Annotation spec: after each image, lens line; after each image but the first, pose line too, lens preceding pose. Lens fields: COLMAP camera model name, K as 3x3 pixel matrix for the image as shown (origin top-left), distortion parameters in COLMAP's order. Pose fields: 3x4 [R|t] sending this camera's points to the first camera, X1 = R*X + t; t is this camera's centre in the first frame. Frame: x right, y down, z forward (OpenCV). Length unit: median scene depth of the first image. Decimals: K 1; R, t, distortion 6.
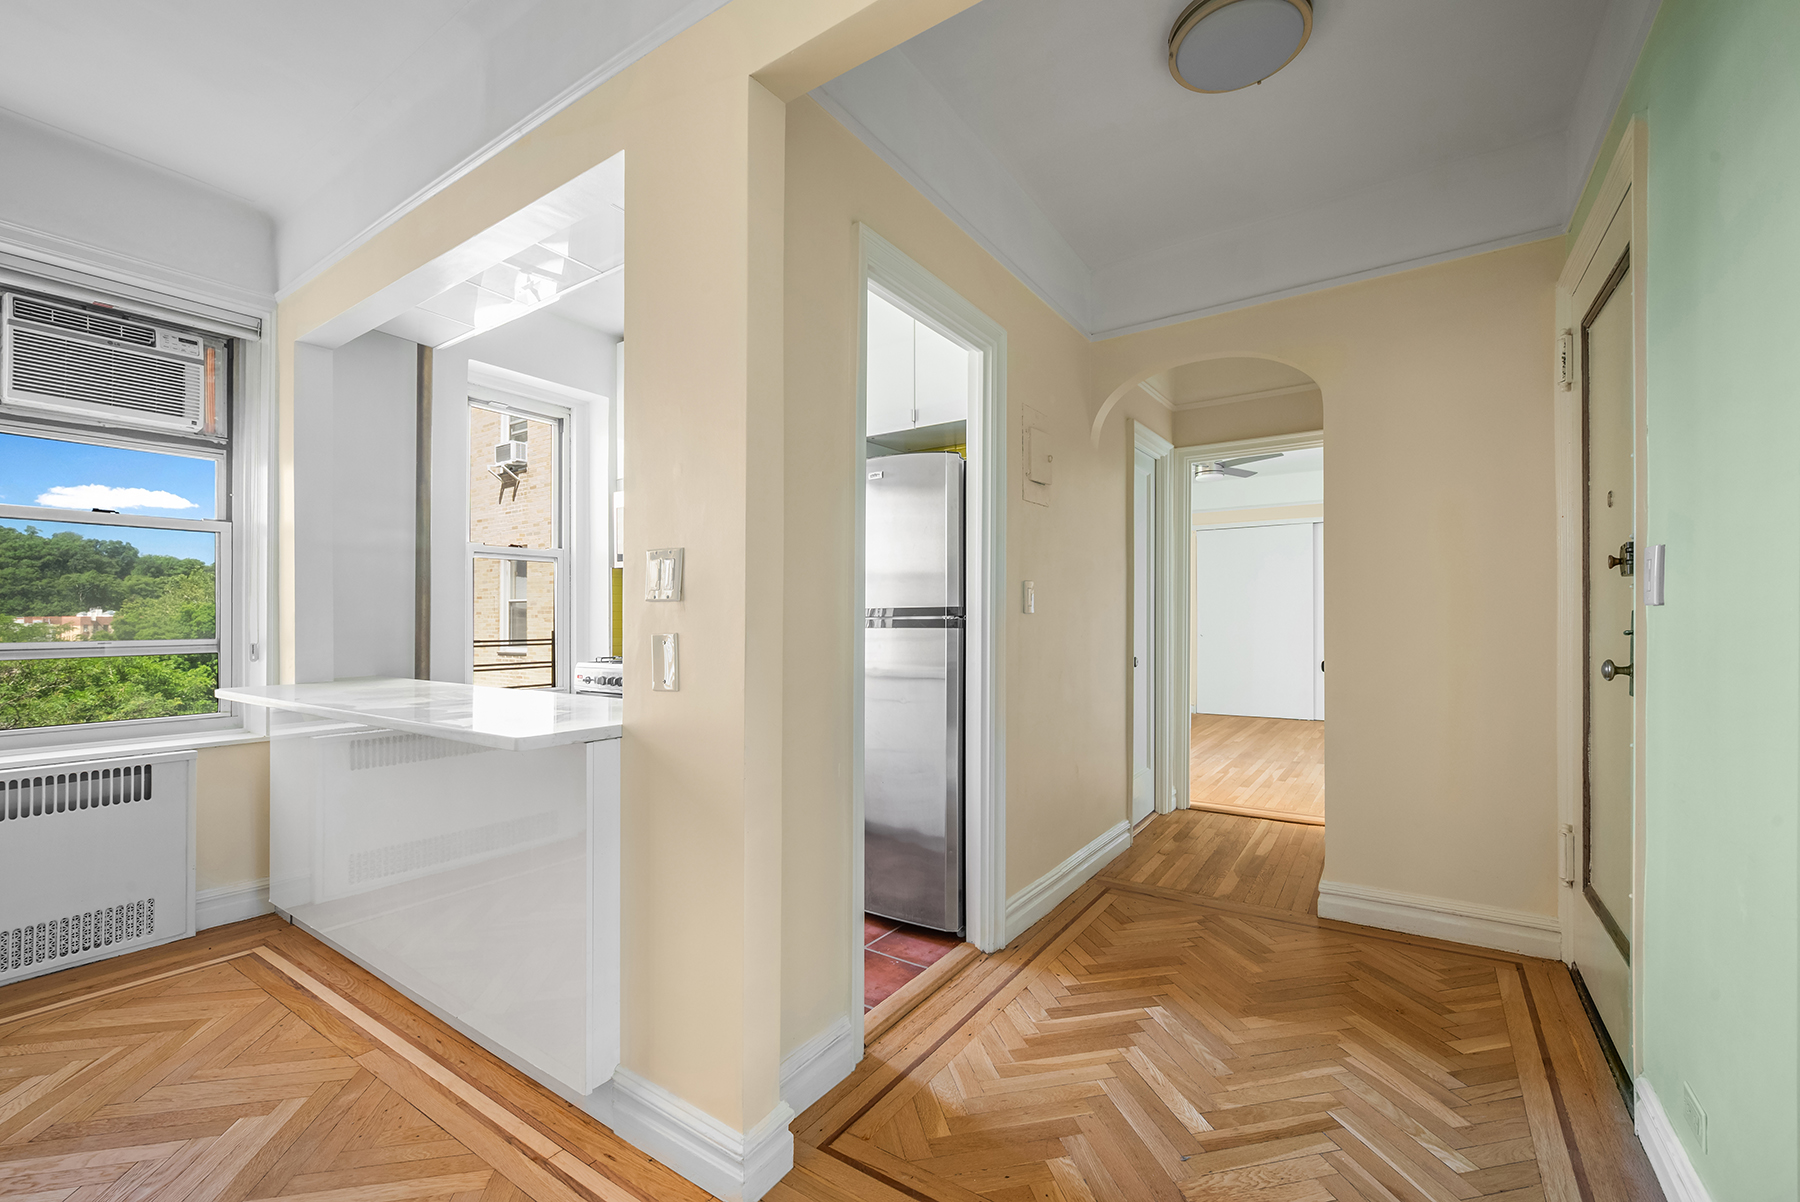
lens RADIAL K [[776.0, 0, 893.0], [0, 776.0, 613.1], [0, 0, 1]] dist [0.001361, 0.000001]
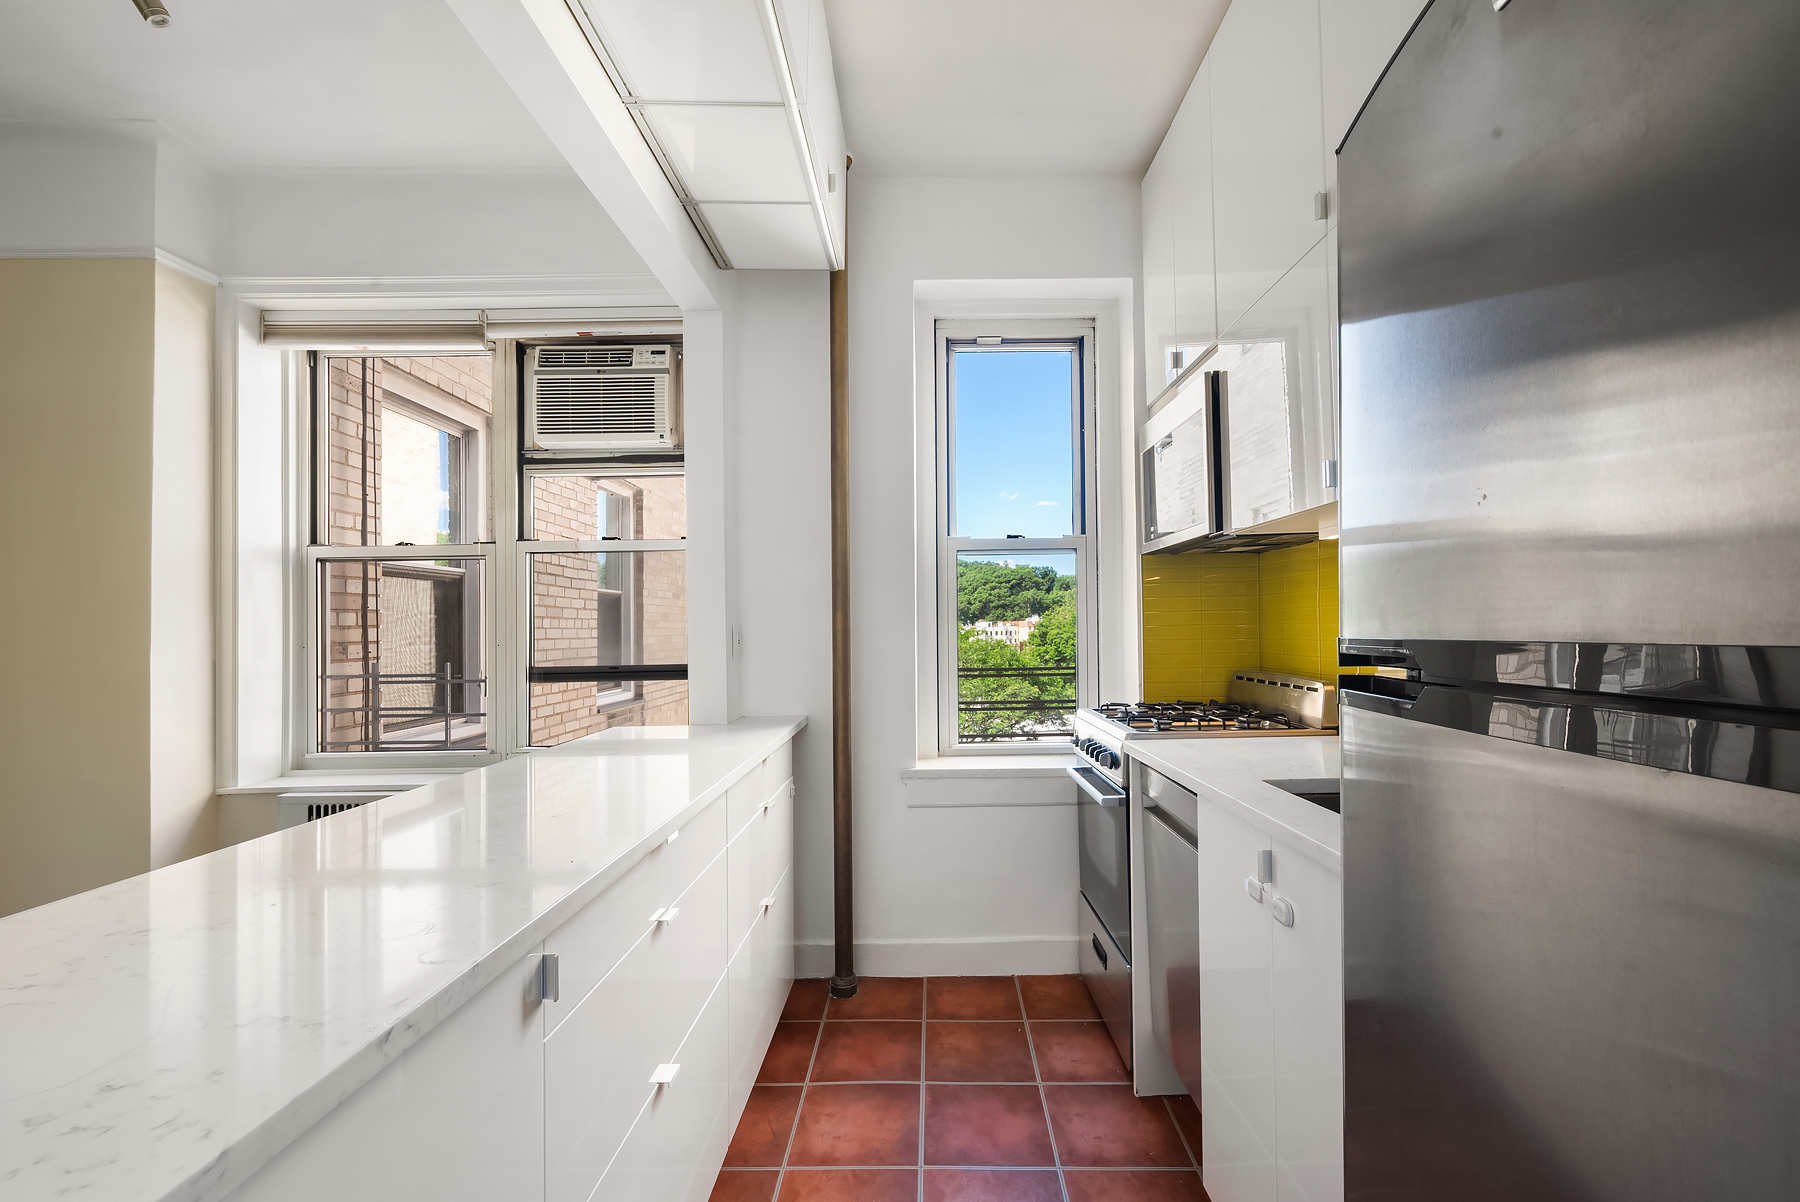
lens RADIAL K [[776.0, 0, 907.0], [0, 776.0, 604.8], [0, 0, 1]] dist [0.001361, 0.000001]
pose [[0.568949, -0.025988, -0.821962, 0.023438], [0.016067, 0.999661, -0.020485, -0.013318], [0.822216, -0.001551, 0.569174, 0.508747]]
